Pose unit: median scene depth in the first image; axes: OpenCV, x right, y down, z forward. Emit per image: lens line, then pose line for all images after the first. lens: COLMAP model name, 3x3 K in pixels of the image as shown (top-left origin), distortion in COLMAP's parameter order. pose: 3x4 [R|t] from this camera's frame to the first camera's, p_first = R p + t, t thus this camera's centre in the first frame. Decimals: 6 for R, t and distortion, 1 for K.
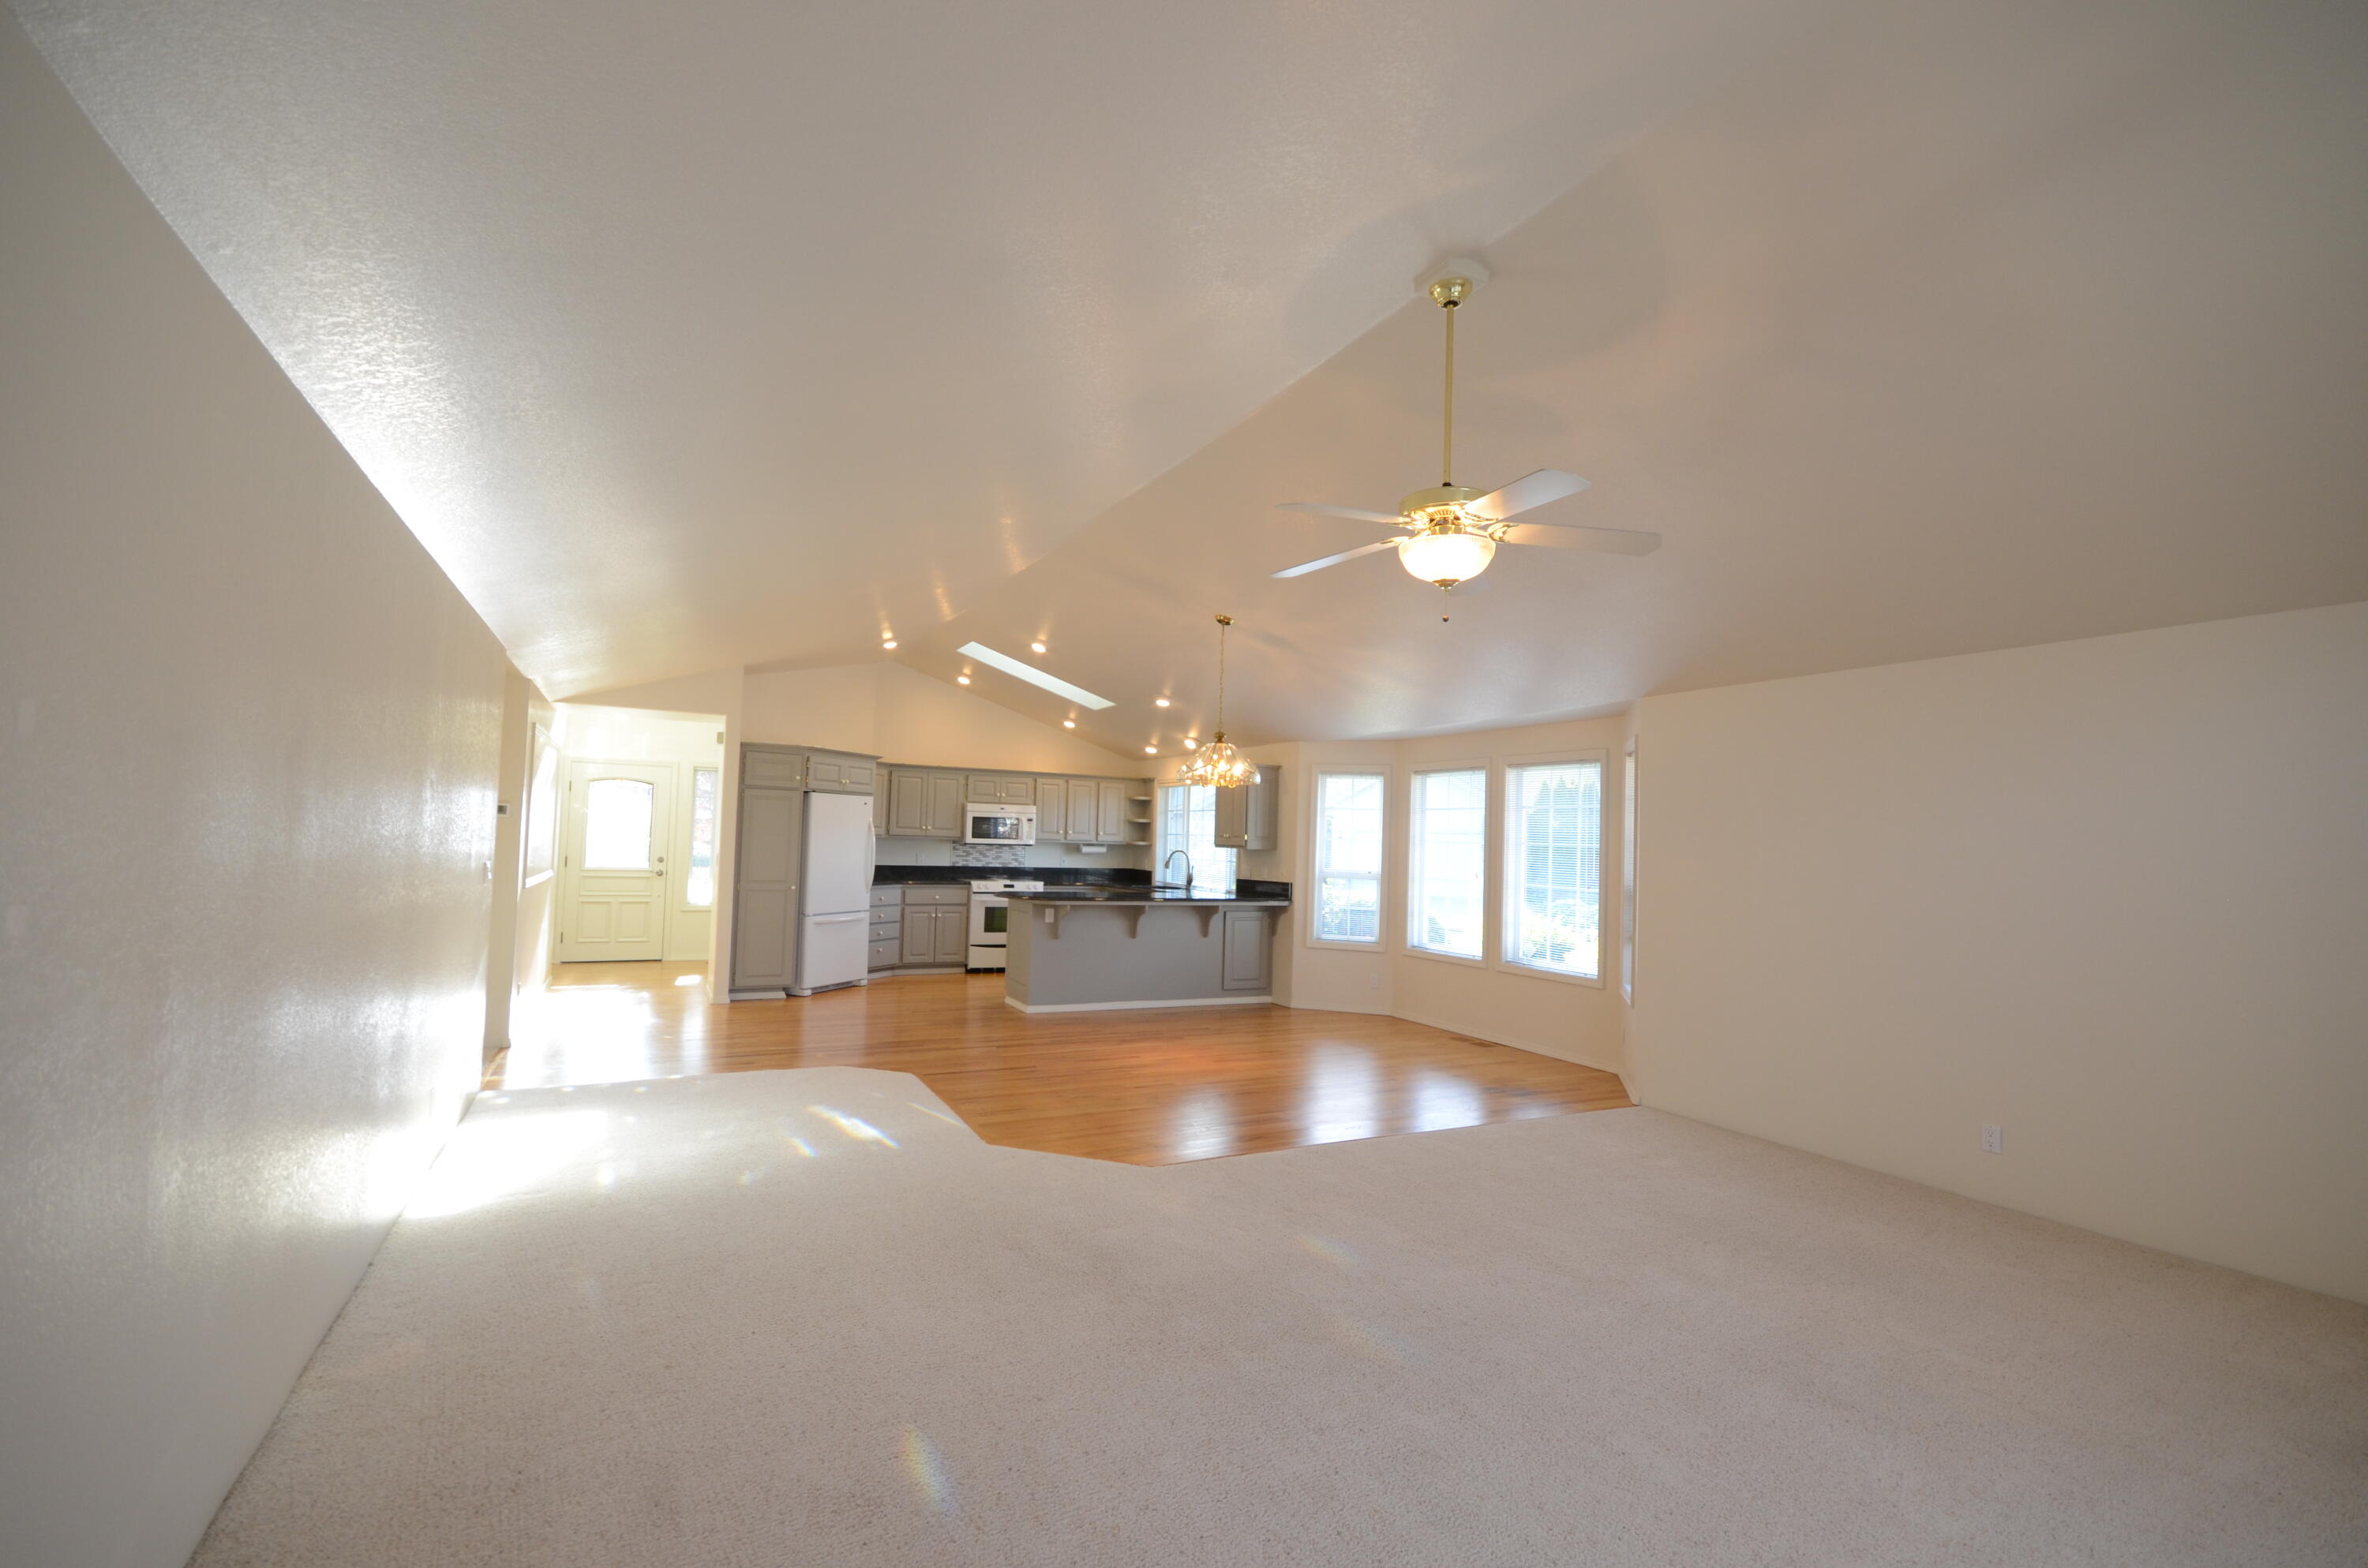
lens RADIAL K [[1033.7, 0, 1175.2], [0, 1033.7, 797.5], [0, 0, 1]] dist [-0.001828, -0.002457]
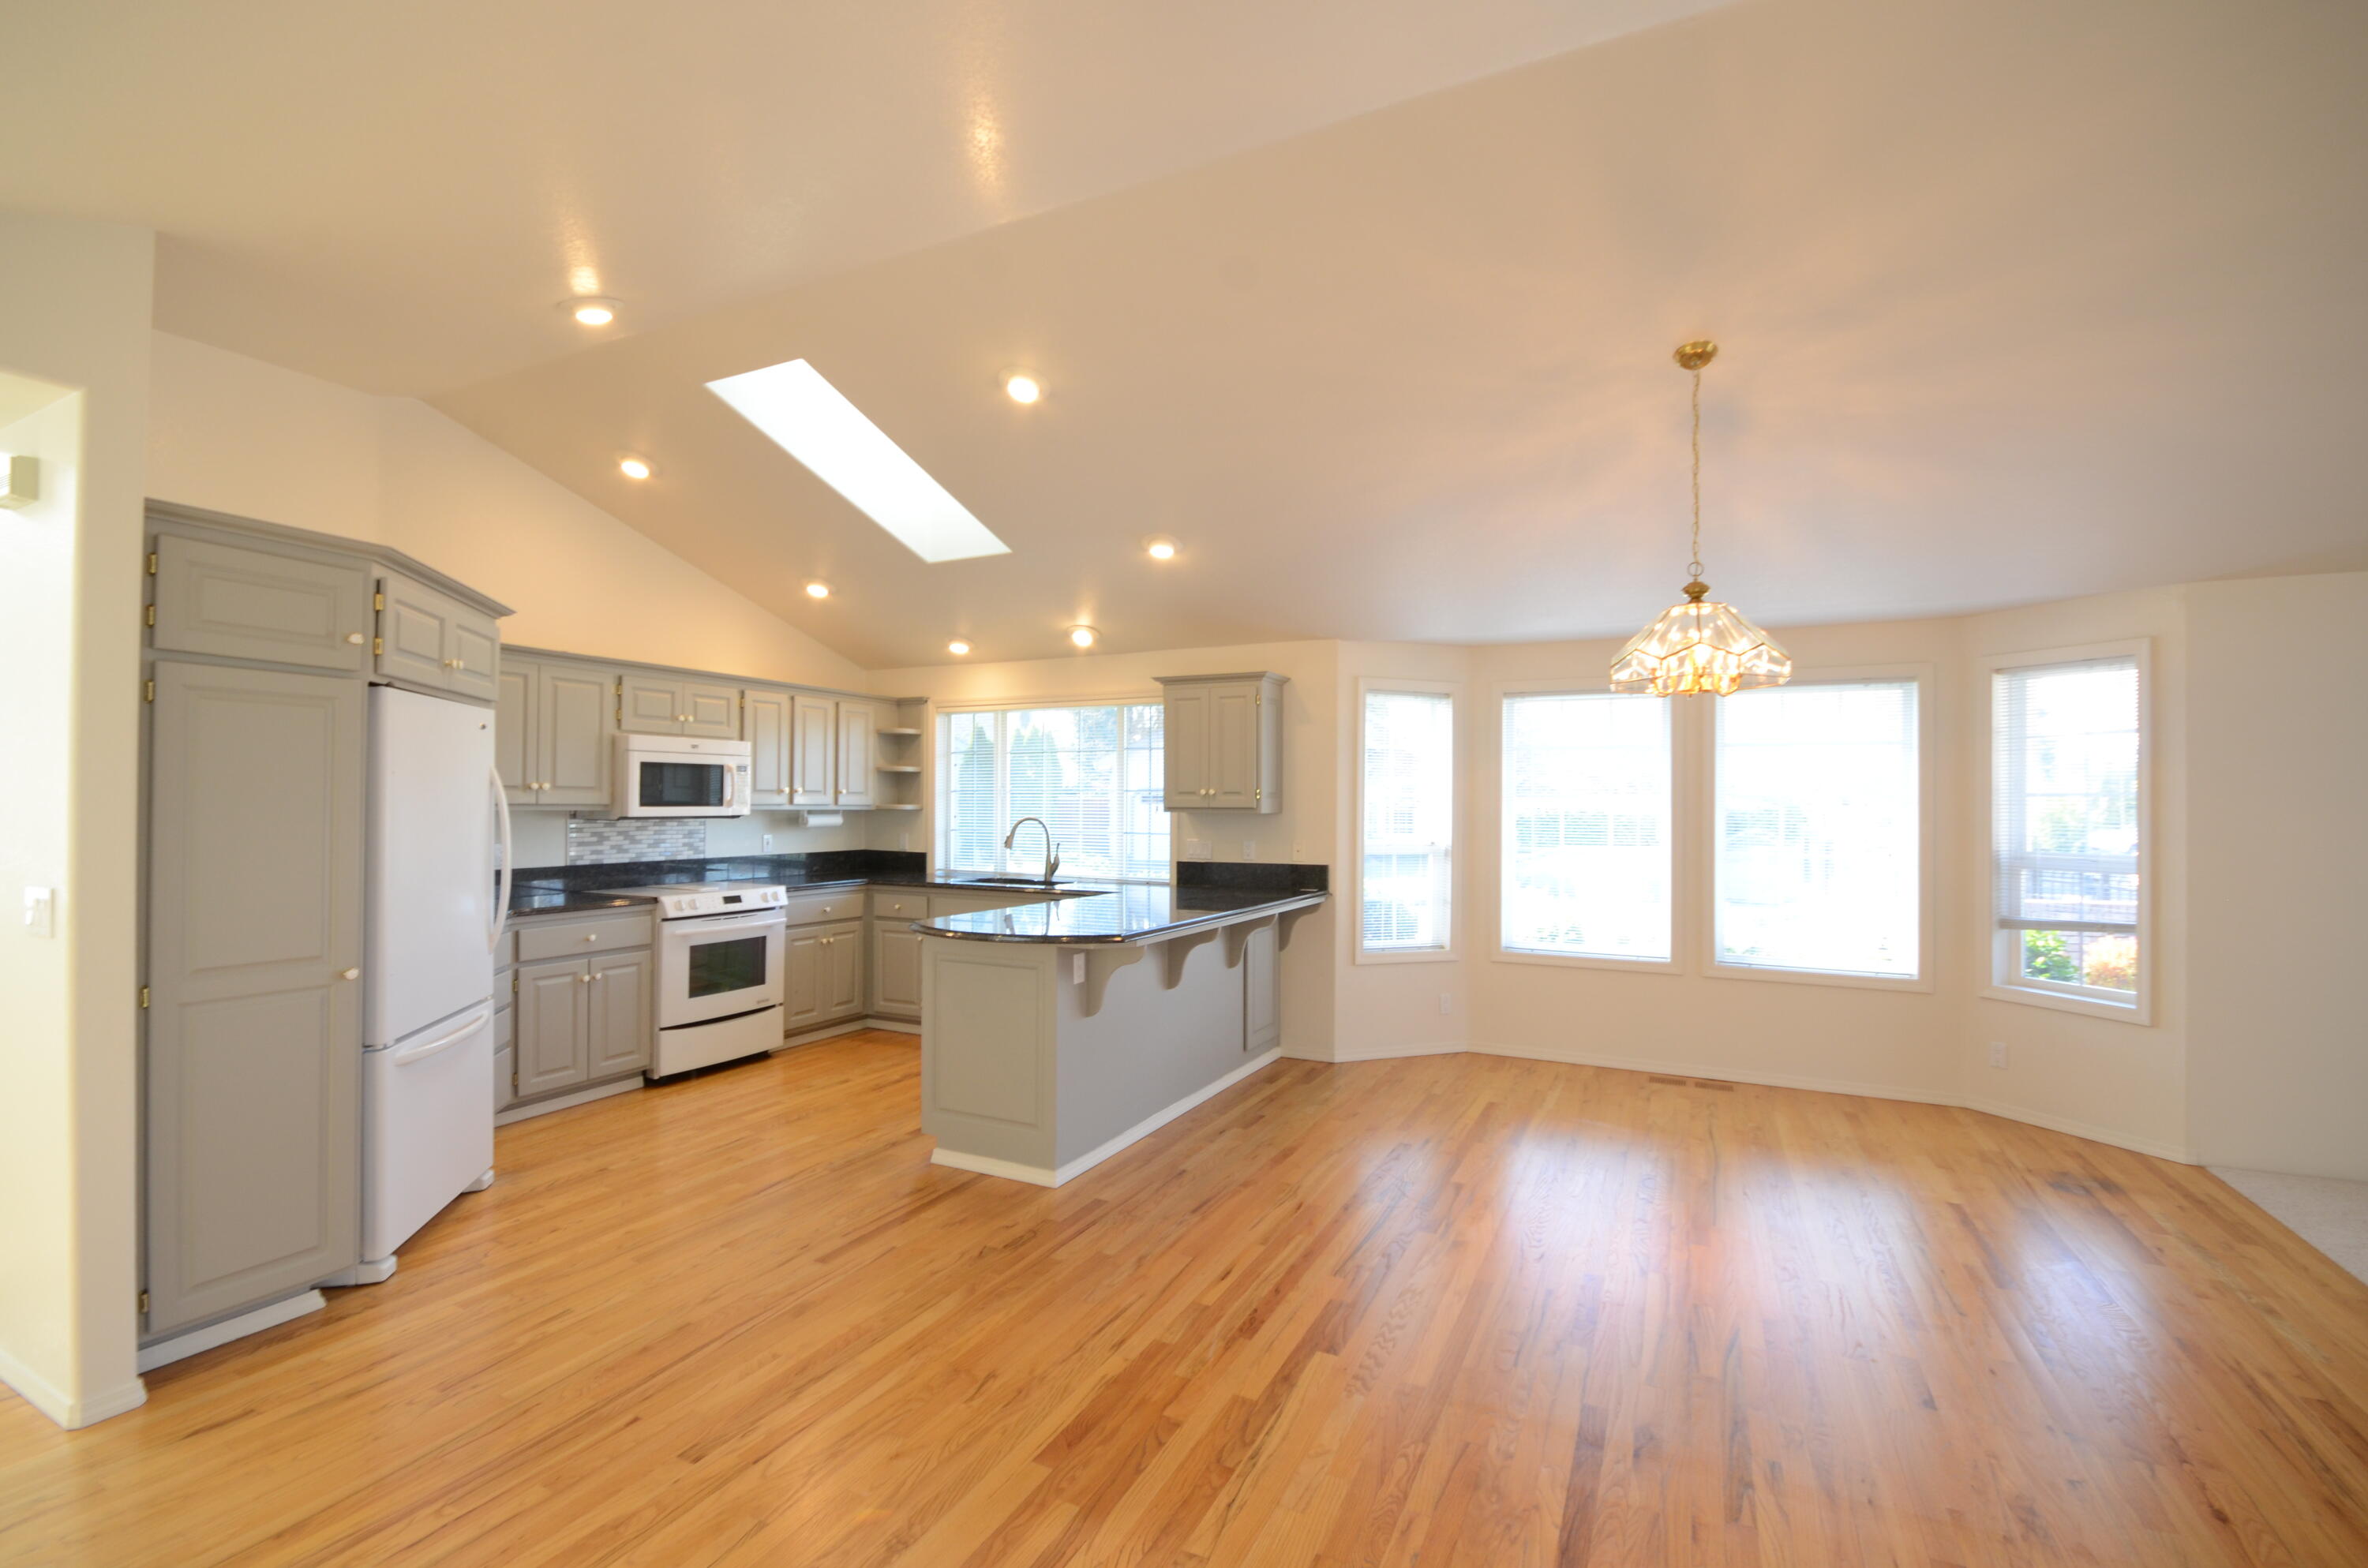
lens RADIAL K [[1033.7, 0, 1170.6], [0, 1033.7, 793.2], [0, 0, 1]] dist [-0.001828, -0.002457]
pose [[0.806077, -0.019307, 0.591495, -0.328227], [-0.006123, 0.999142, 0.040957, 0.013937], [-0.591779, -0.036636, 0.805267, 0.543776]]
